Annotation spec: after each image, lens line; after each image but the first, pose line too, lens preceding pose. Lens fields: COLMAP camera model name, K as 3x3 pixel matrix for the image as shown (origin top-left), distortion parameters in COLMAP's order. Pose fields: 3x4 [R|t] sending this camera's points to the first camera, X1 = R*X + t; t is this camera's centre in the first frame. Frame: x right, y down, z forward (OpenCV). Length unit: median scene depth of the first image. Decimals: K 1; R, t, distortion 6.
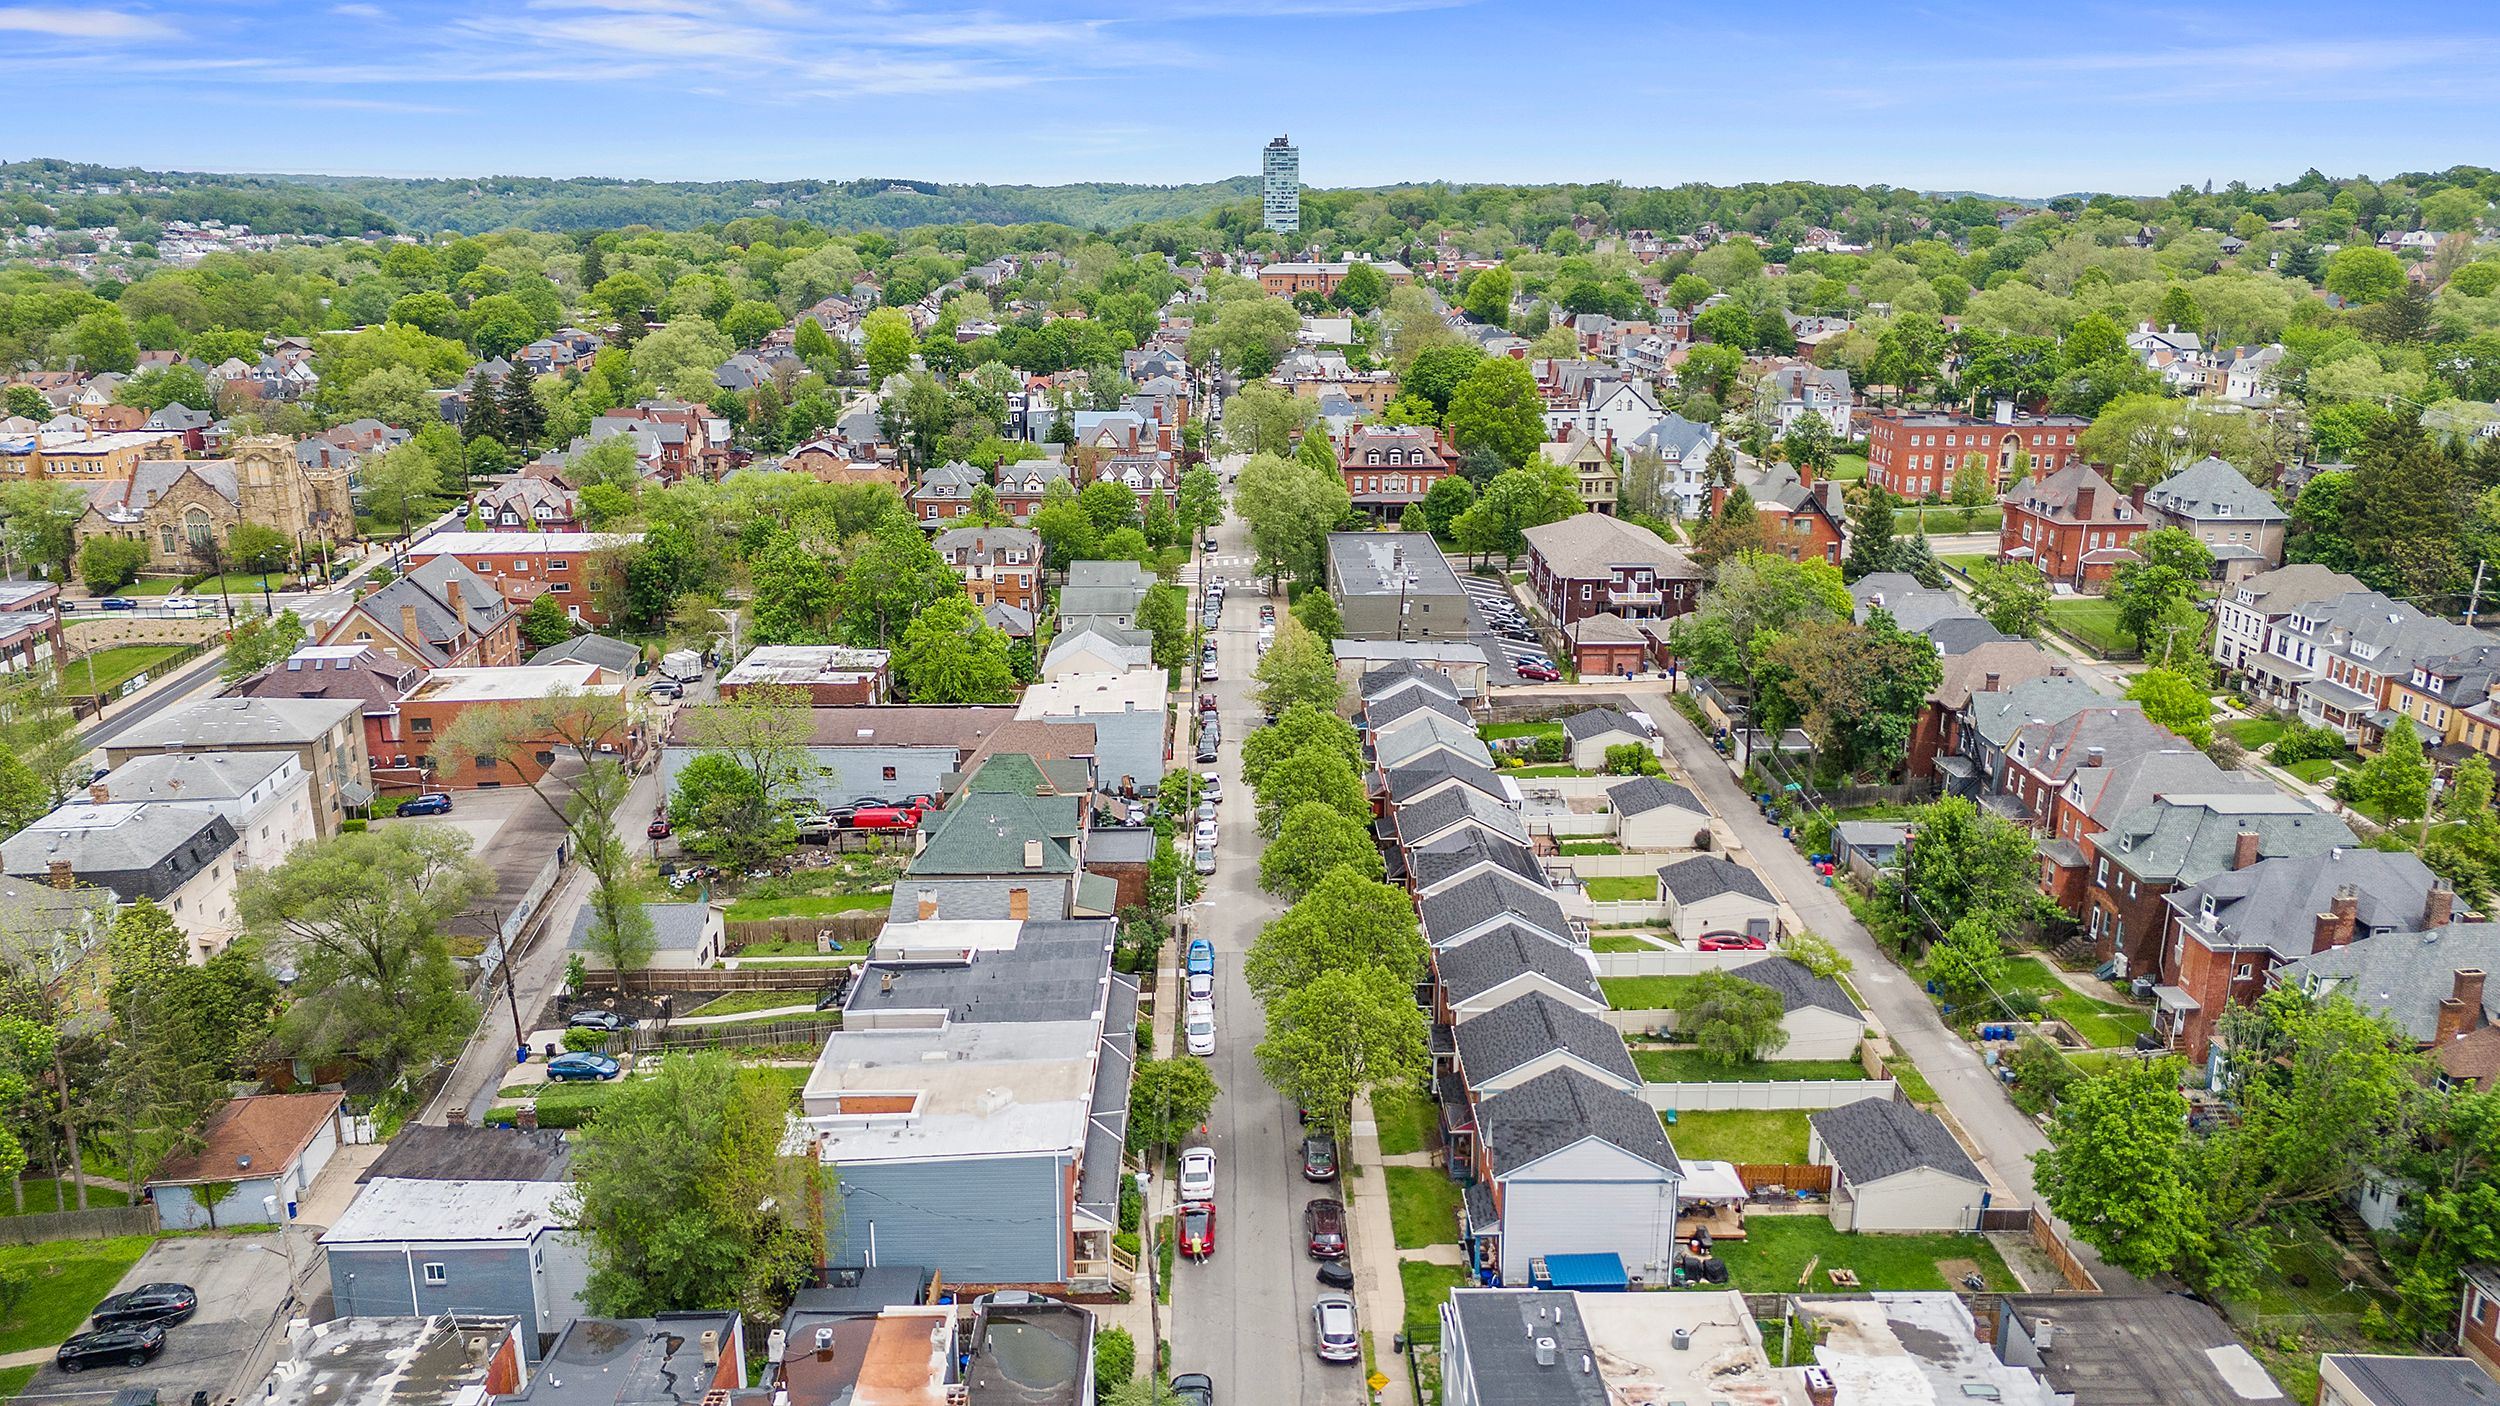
lens RADIAL K [[1778.5, 0, 1247.6], [0, 1778.5, 705.3], [0, 0, 1]] dist [0.068281, -0.066770]
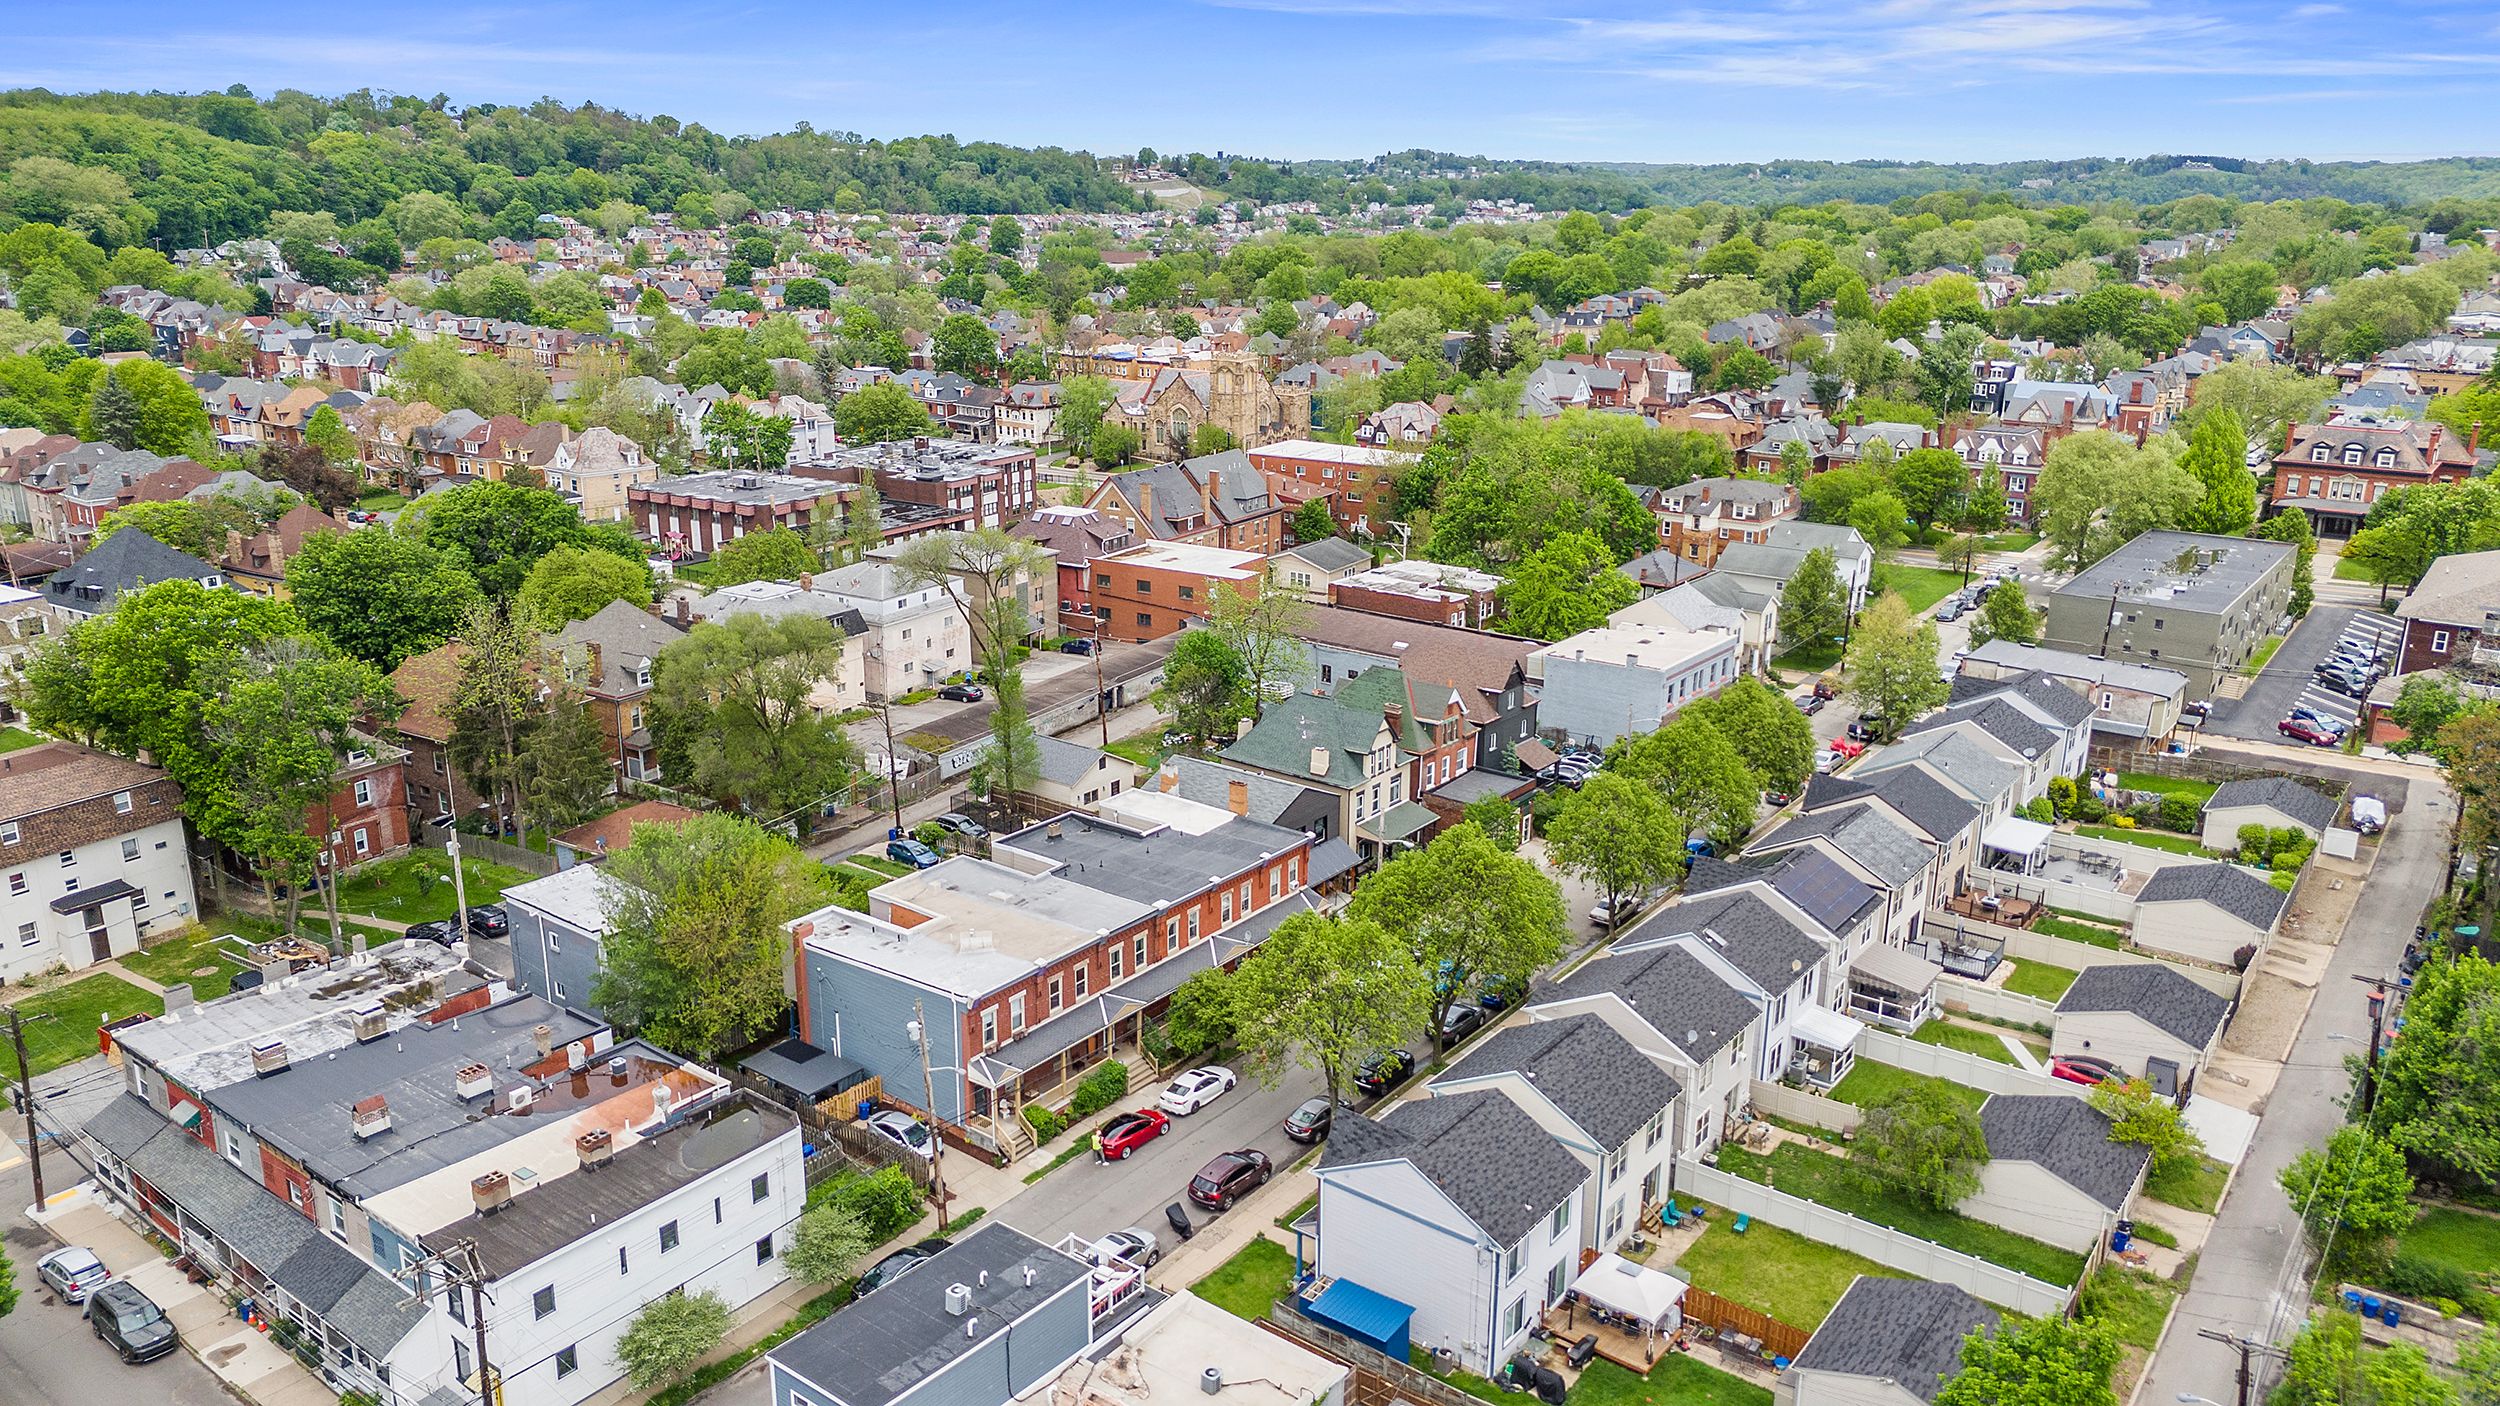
lens RADIAL K [[1778.5, 0, 1258.3], [0, 1778.5, 715.5], [0, 0, 1]] dist [0.068281, -0.066770]
pose [[0.782217, 0.182681, -0.595620, 0.258033], [-0.175832, 0.981911, 0.070243, -0.001259], [0.597678, 0.049784, 0.800189, 0.130173]]
